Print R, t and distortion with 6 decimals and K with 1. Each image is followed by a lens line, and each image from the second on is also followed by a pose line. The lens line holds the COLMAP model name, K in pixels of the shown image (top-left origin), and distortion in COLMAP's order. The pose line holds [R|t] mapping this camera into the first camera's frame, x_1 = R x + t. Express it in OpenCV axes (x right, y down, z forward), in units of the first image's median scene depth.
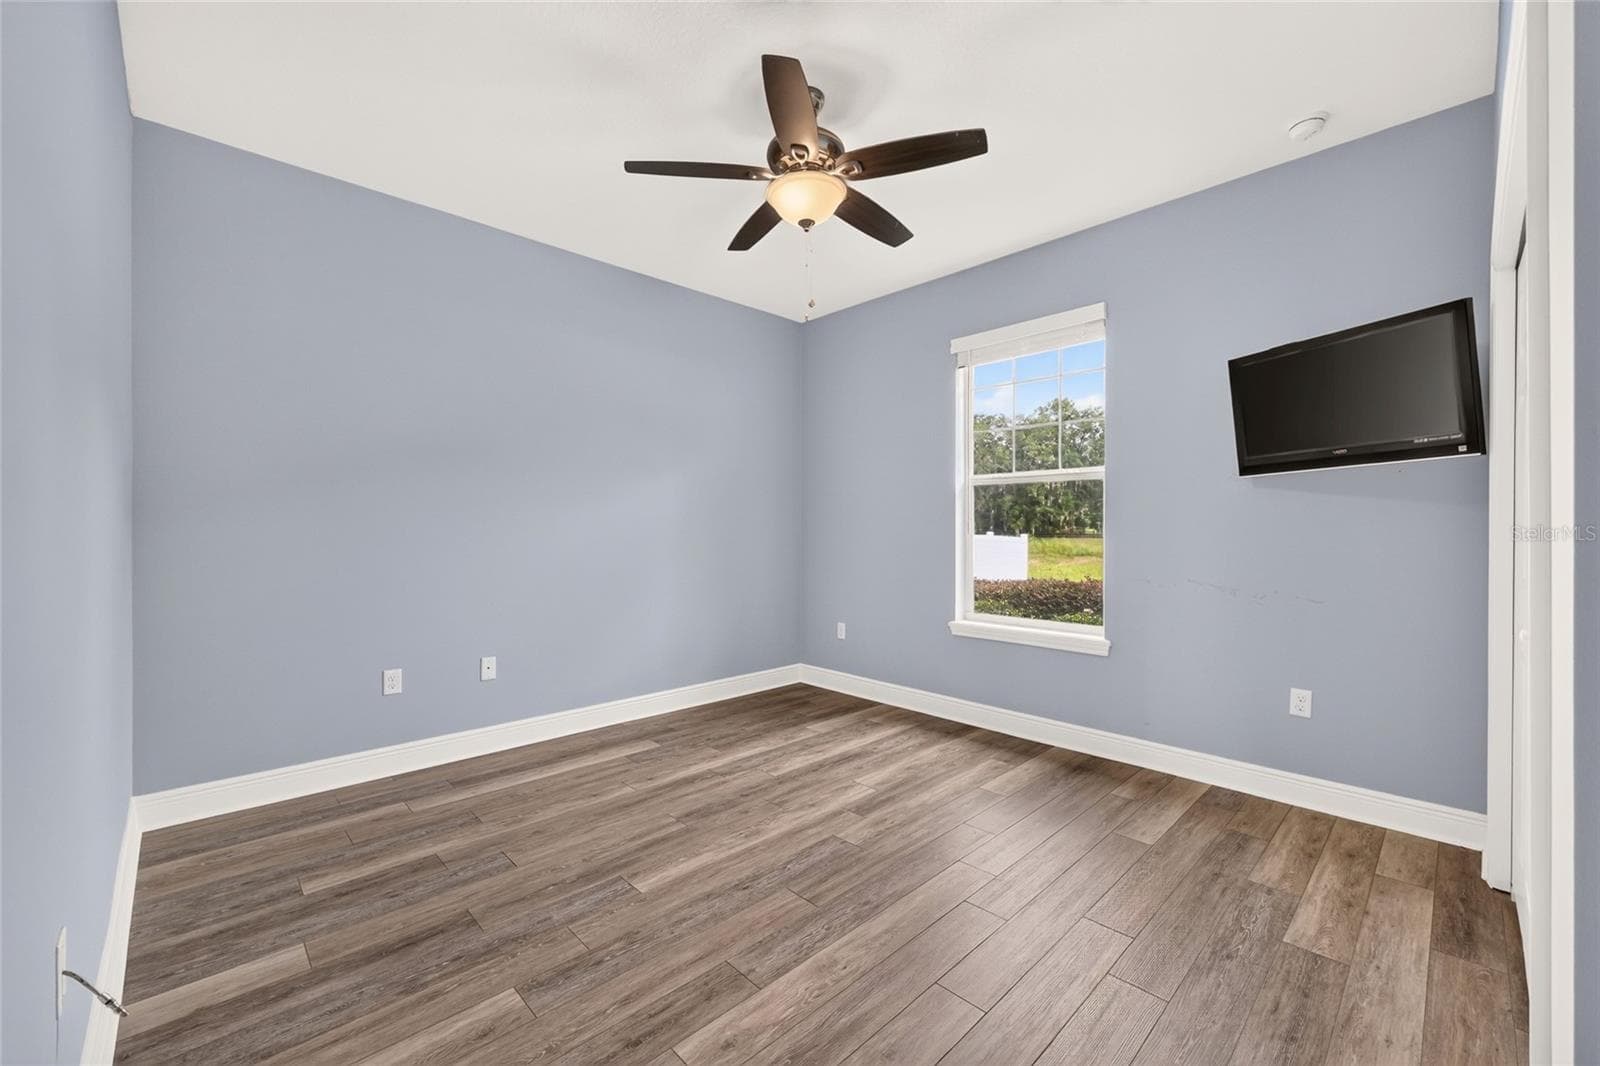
lens RADIAL K [[642.8, 0, 792.0], [0, 642.8, 534.9], [0, 0, 1]] dist [-0.001676, 0.000009]
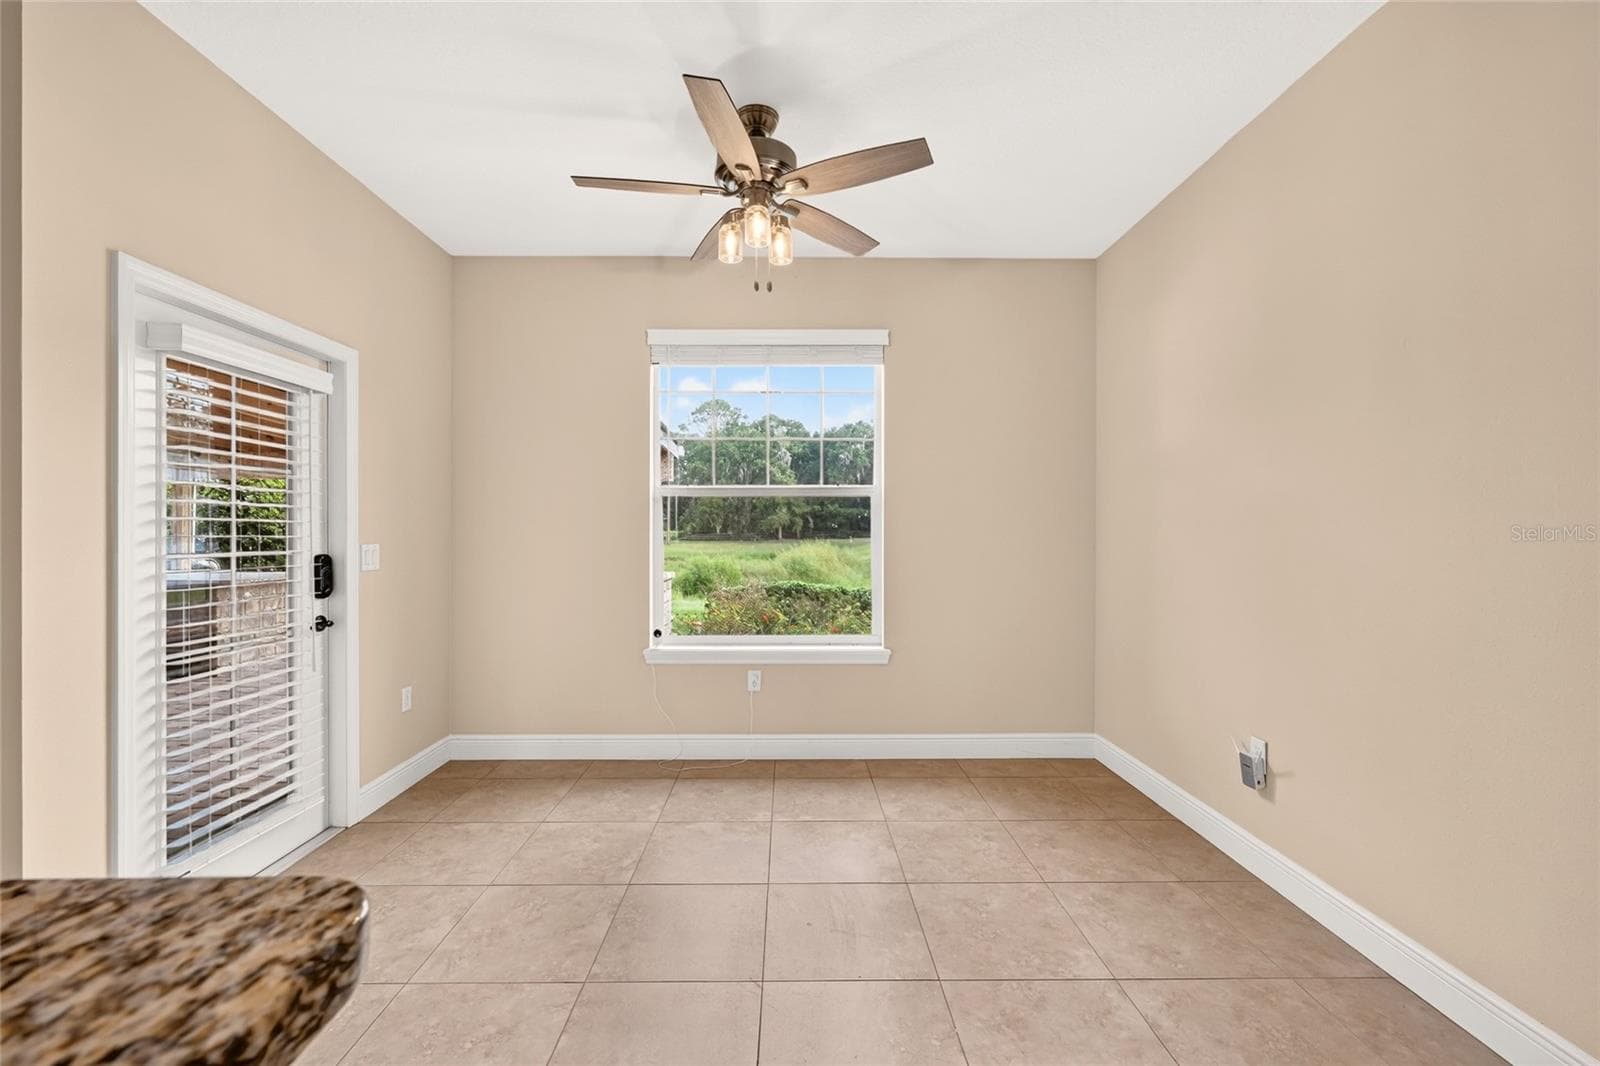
lens RADIAL K [[642.8, 0, 792.0], [0, 642.8, 534.9], [0, 0, 1]] dist [-0.001676, 0.000009]
pose [[0.688500, 0.006869, 0.725204, -0.270204], [0.008381, 0.999813, -0.017427, -0.004465], [-0.725188, 0.018077, 0.688314, 0.267715]]
